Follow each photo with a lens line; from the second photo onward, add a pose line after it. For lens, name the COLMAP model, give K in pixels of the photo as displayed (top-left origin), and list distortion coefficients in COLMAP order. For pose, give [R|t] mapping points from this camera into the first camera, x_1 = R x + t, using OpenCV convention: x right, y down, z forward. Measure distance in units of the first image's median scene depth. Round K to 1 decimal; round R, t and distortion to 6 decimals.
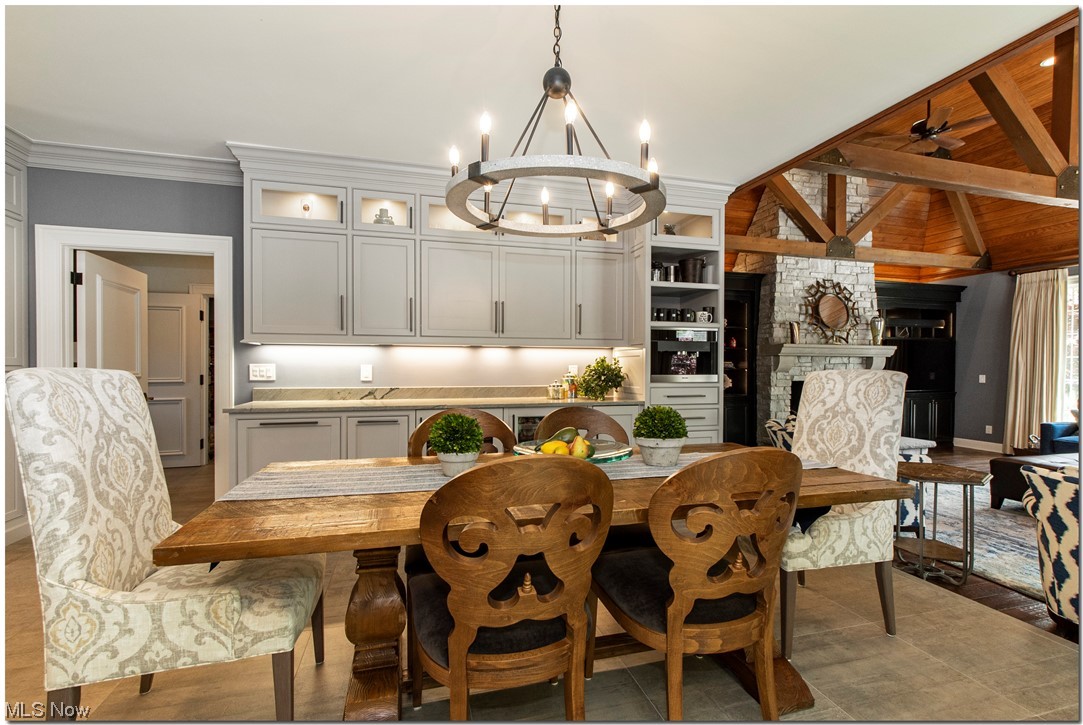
lens RADIAL K [[498.2, 0, 543.2], [0, 498.2, 366.0], [0, 0, 1]] dist [0.002848, 0.000158]
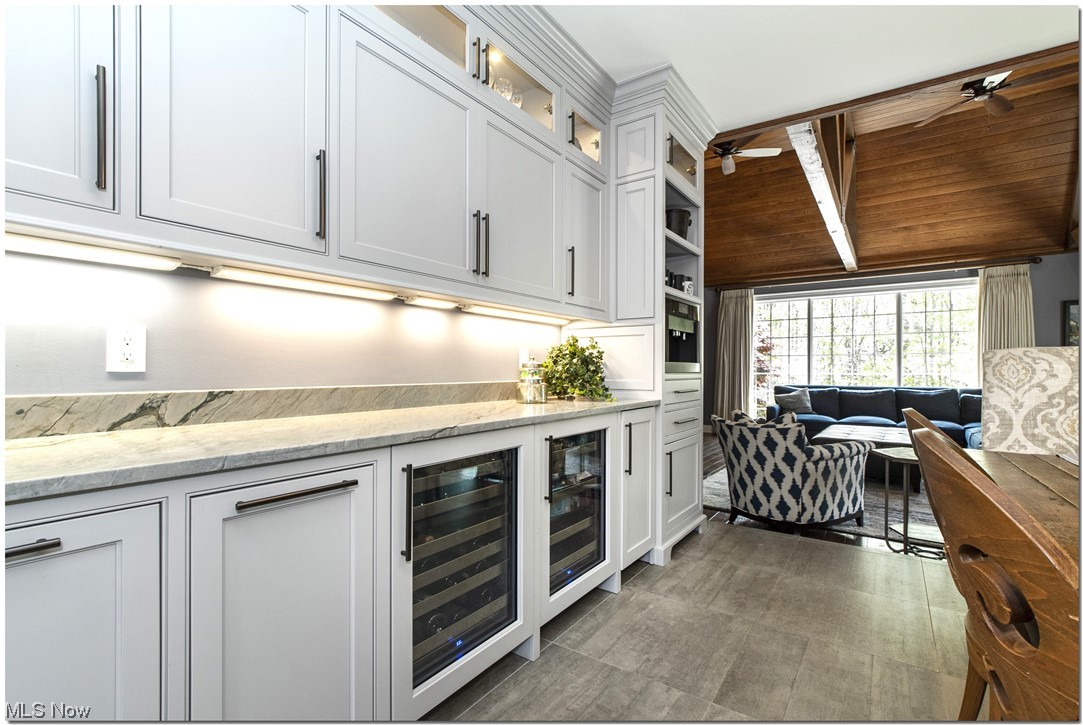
lens RADIAL K [[498.2, 0, 545.5], [0, 498.2, 370.1], [0, 0, 1]] dist [0.002848, 0.000158]
pose [[0.762644, -0.001238, 0.646817, -0.358573], [0.000499, 0.999999, 0.001326, 0.027733], [-0.646818, -0.000688, 0.762644, 0.565505]]
